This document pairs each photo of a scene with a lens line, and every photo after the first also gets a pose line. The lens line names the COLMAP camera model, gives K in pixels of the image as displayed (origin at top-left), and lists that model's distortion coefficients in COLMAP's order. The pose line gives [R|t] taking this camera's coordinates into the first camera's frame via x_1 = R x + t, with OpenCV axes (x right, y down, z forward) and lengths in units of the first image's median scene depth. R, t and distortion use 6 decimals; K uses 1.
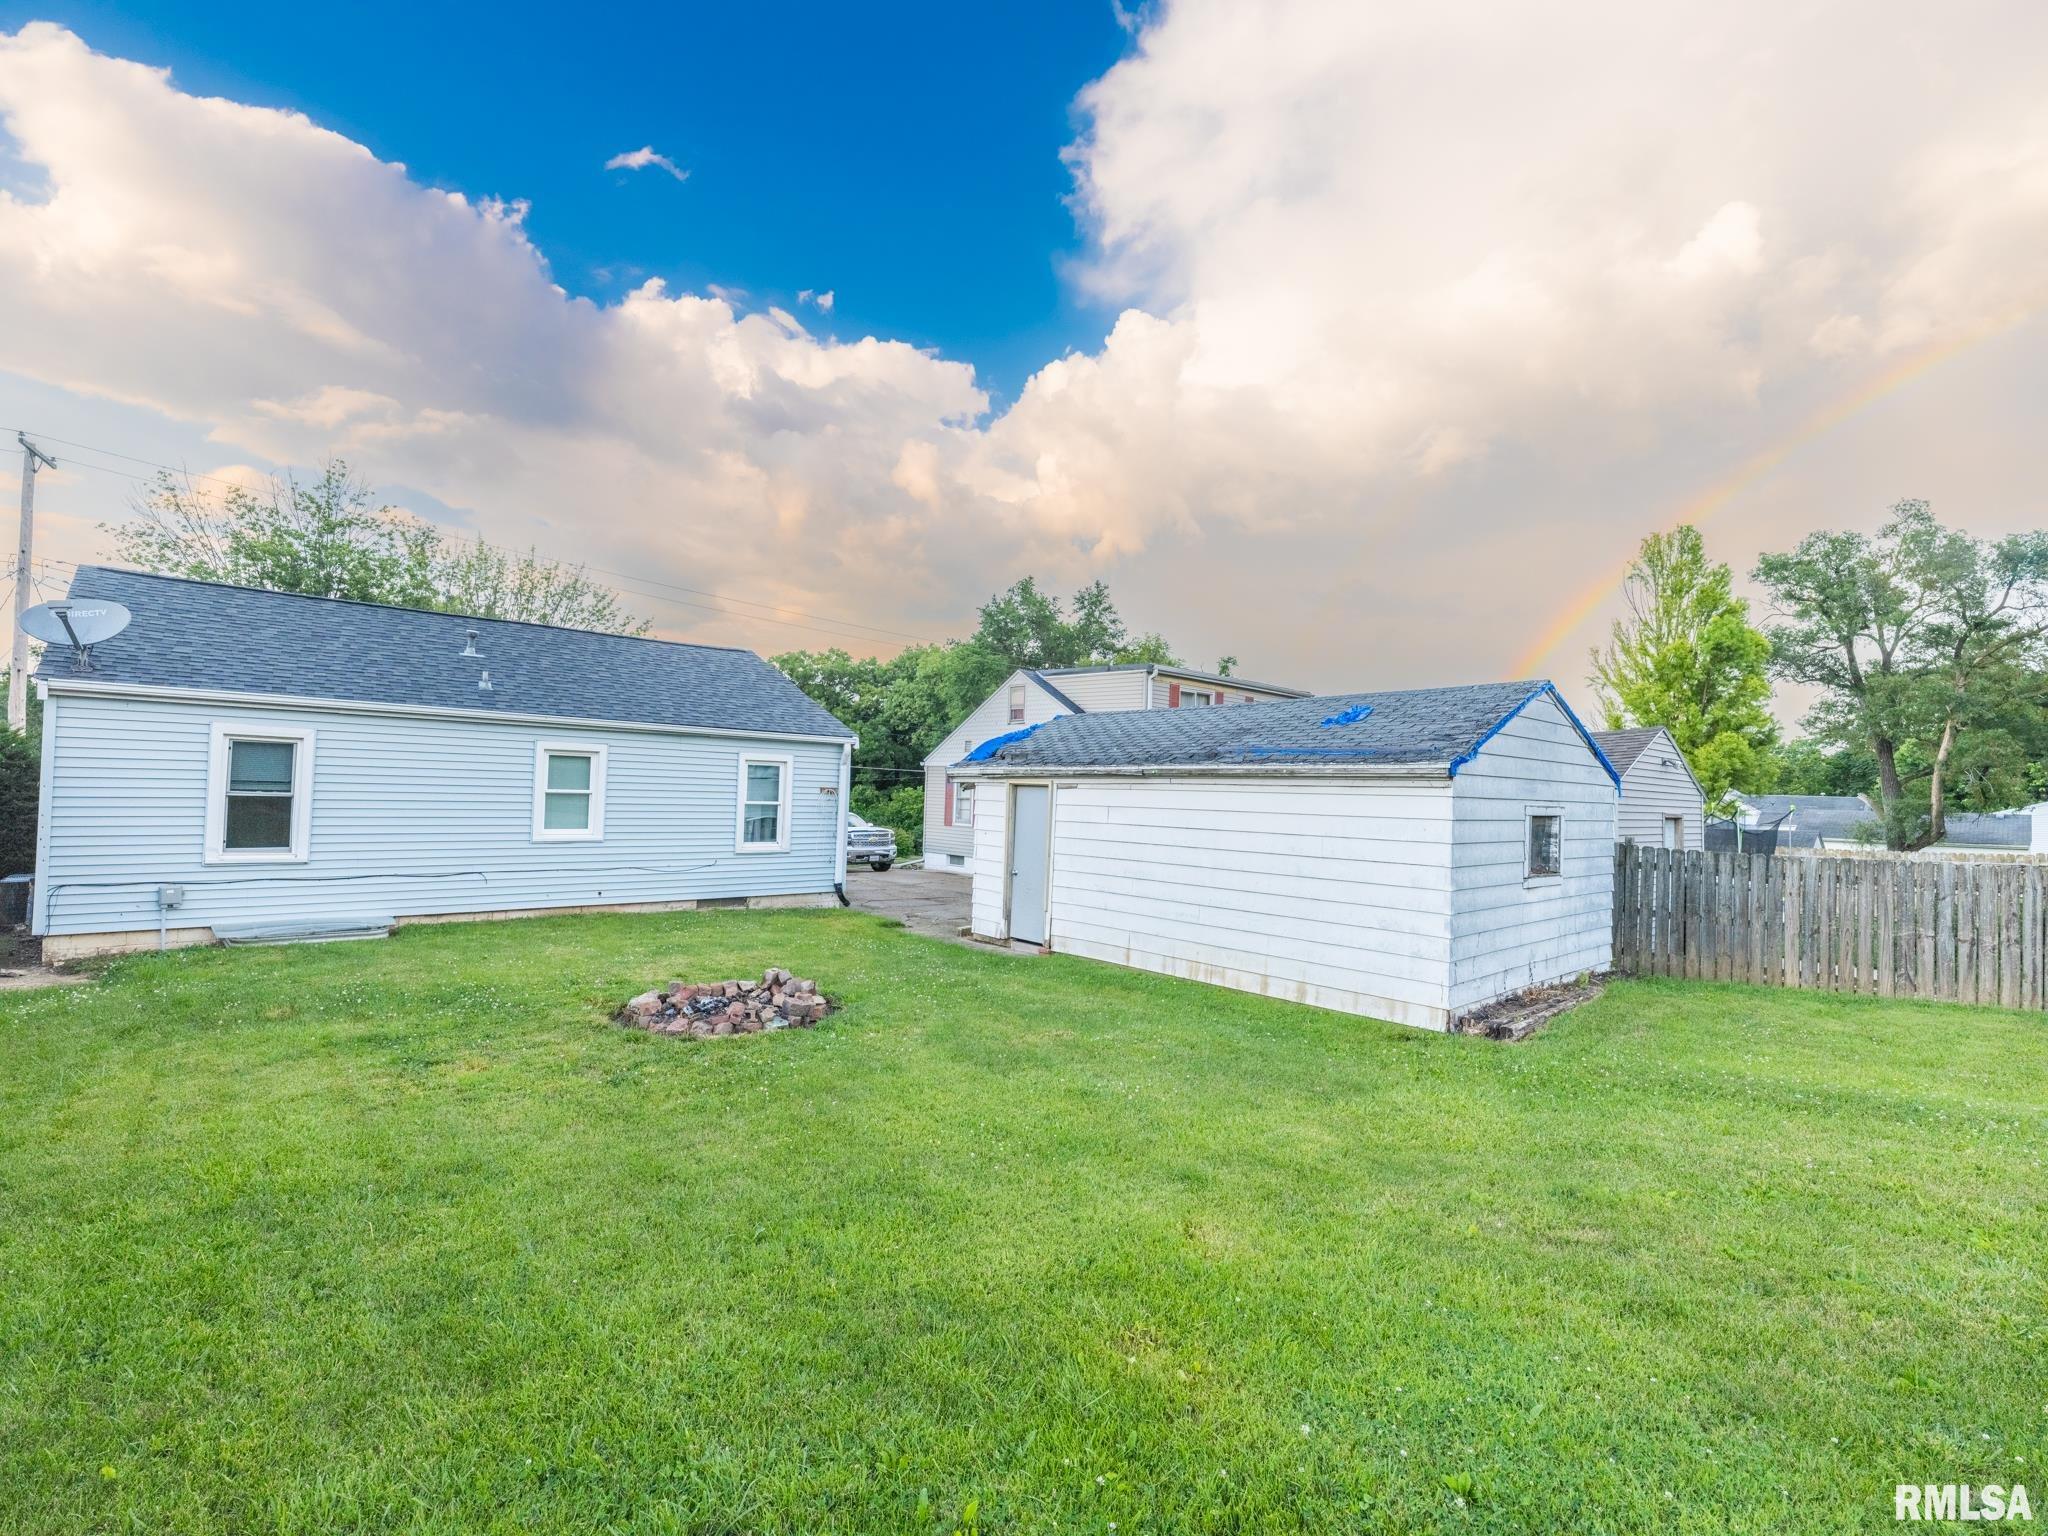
lens RADIAL K [[938.7, 0, 1022.1], [0, 938.7, 775.6], [0, 0, 1]] dist [-0.000900, -0.000314]
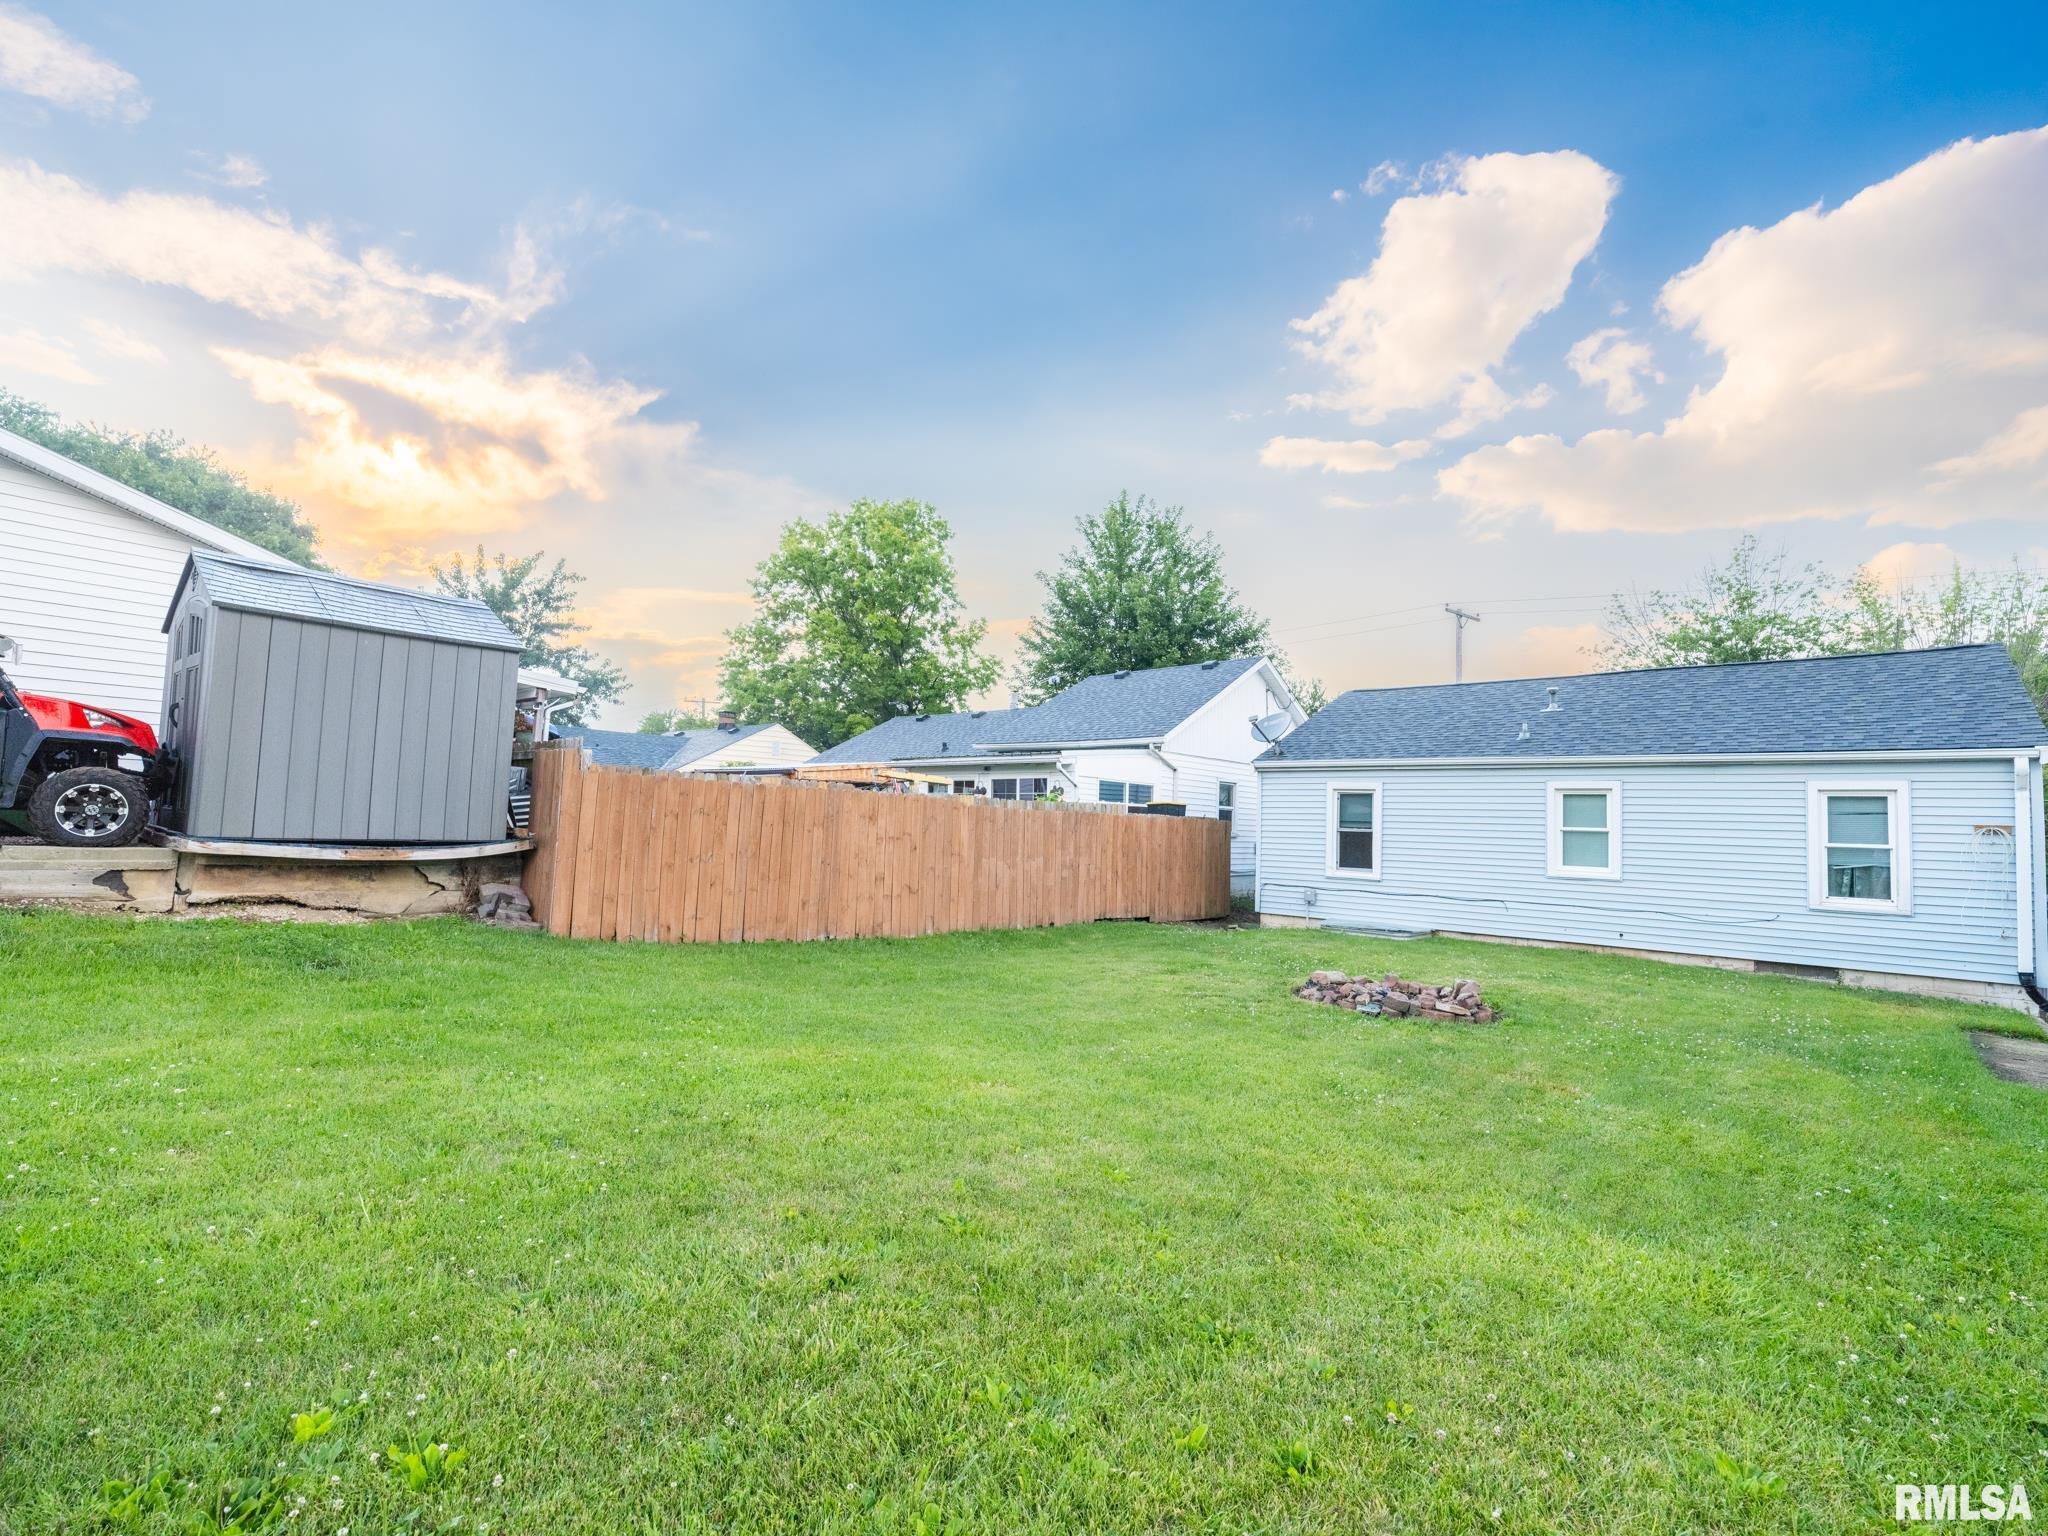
lens RADIAL K [[948.2, 0, 1006.8], [0, 948.2, 772.6], [0, 0, 1]] dist [-0.000620, -0.000425]
pose [[0.094431, -0.084005, -0.991981, 0.408497], [-0.017648, 0.996136, -0.086037, 0.046877], [0.995375, 0.025631, 0.092584, 0.239000]]
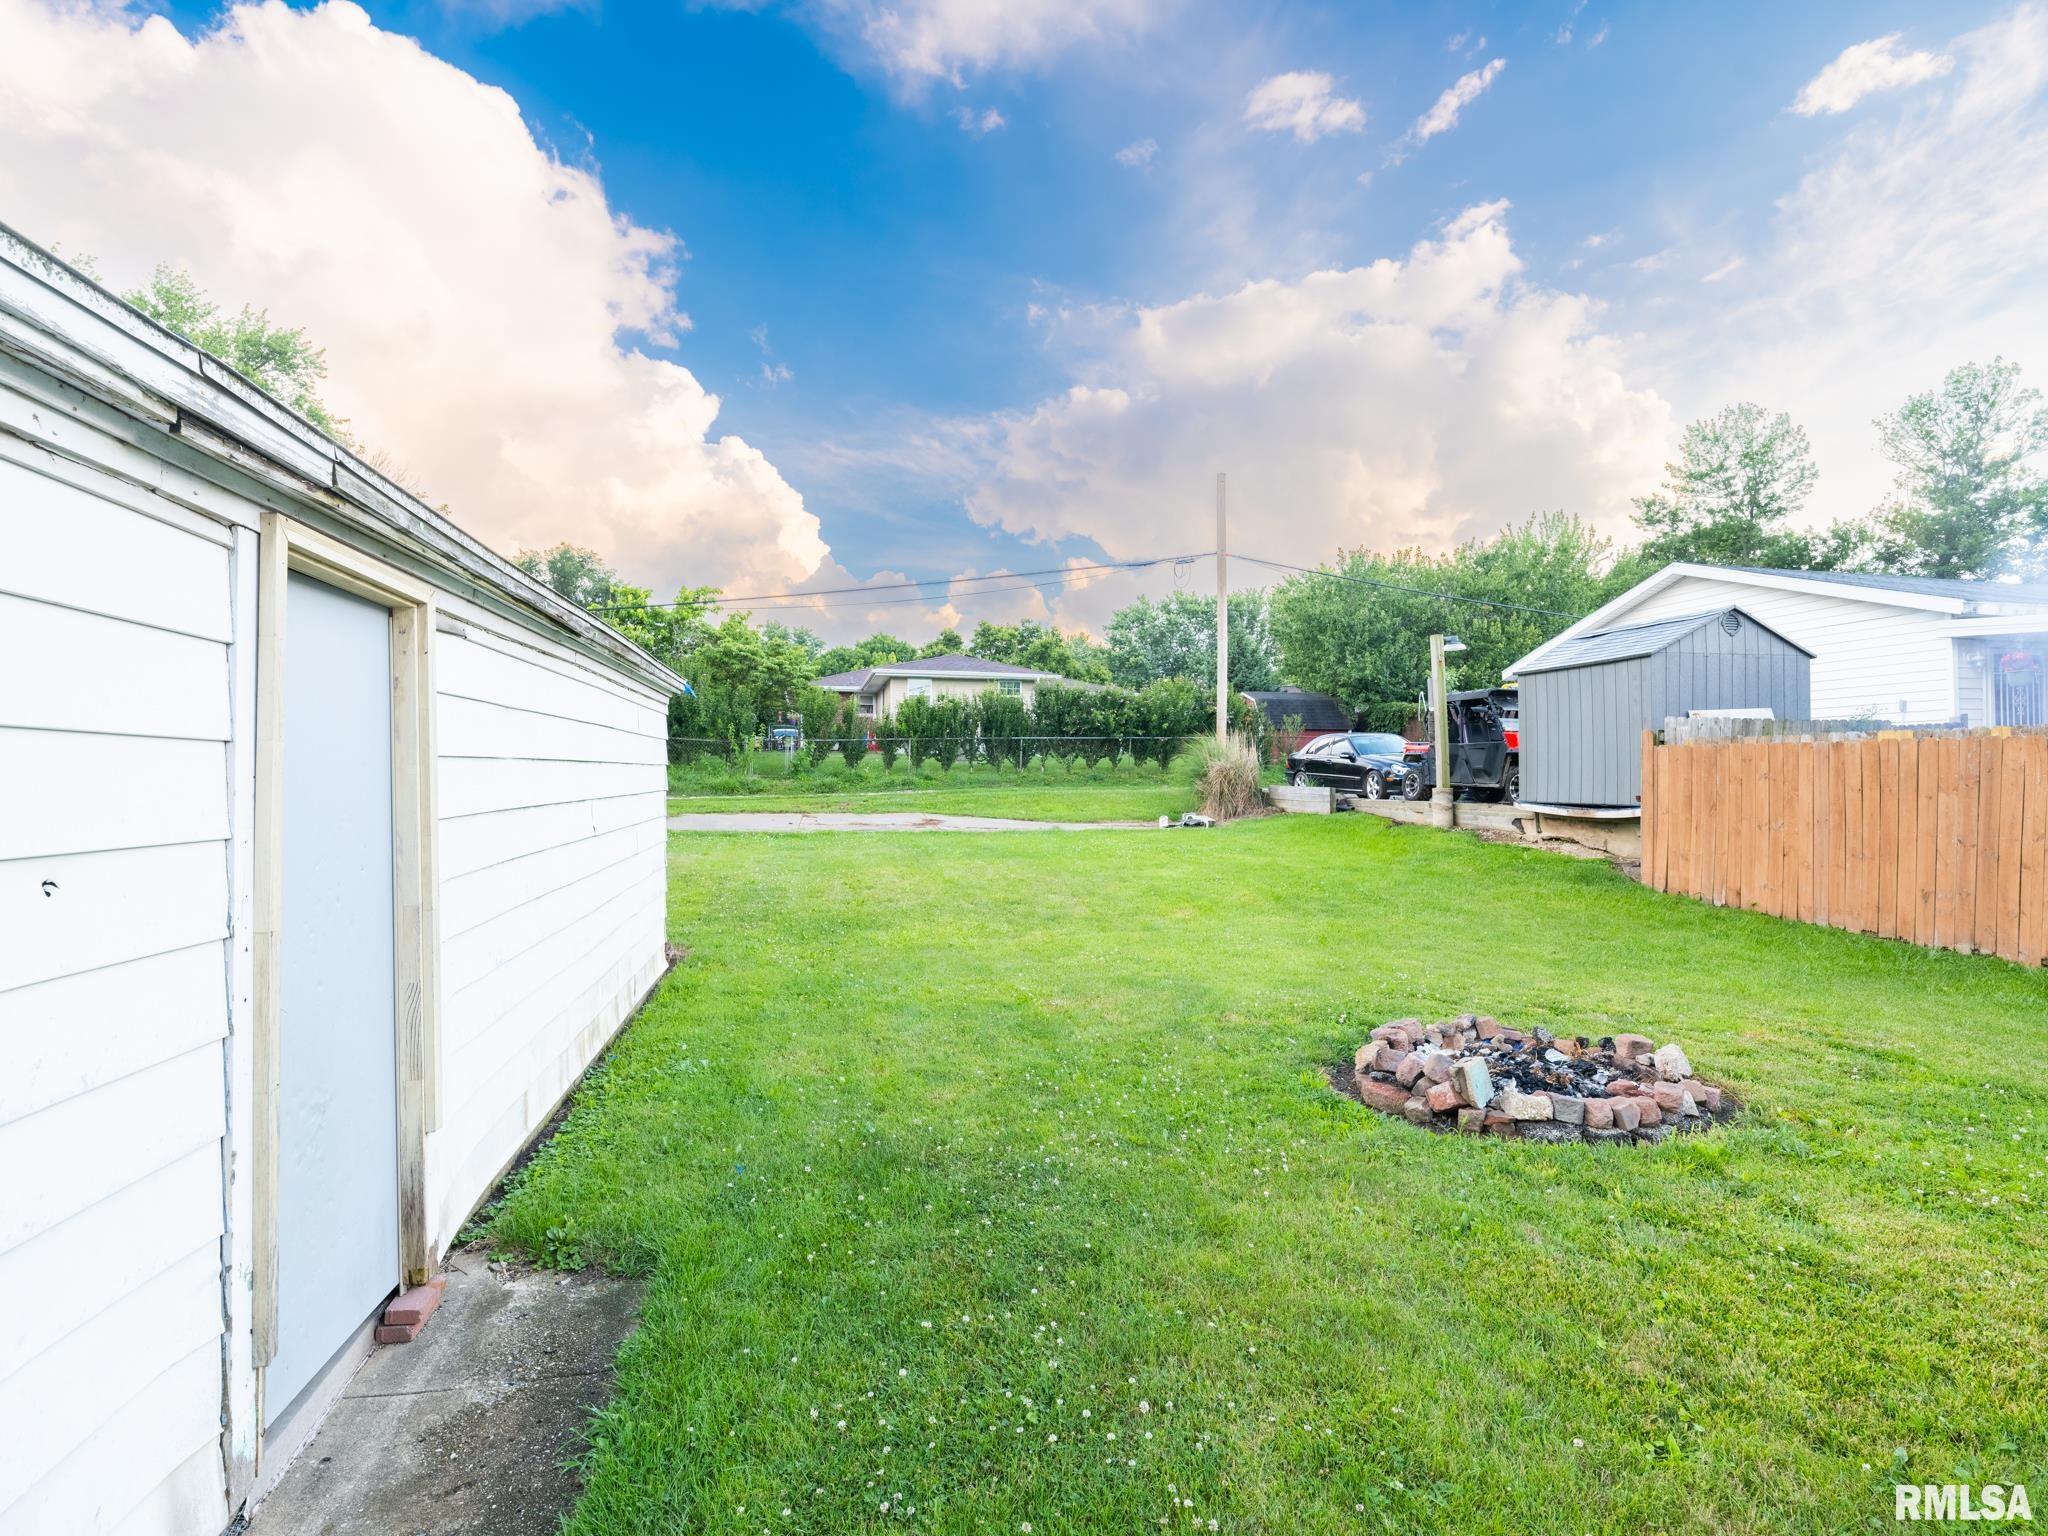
lens RADIAL K [[956.8, 0, 1019.3], [0, 956.8, 770.4], [0, 0, 1]] dist [-0.002869, 0.000595]
pose [[-0.861341, -0.028540, 0.507225, -0.175730], [-0.035068, 0.999379, -0.003319, 0.036253], [-0.506815, -0.020646, -0.861807, 0.898466]]
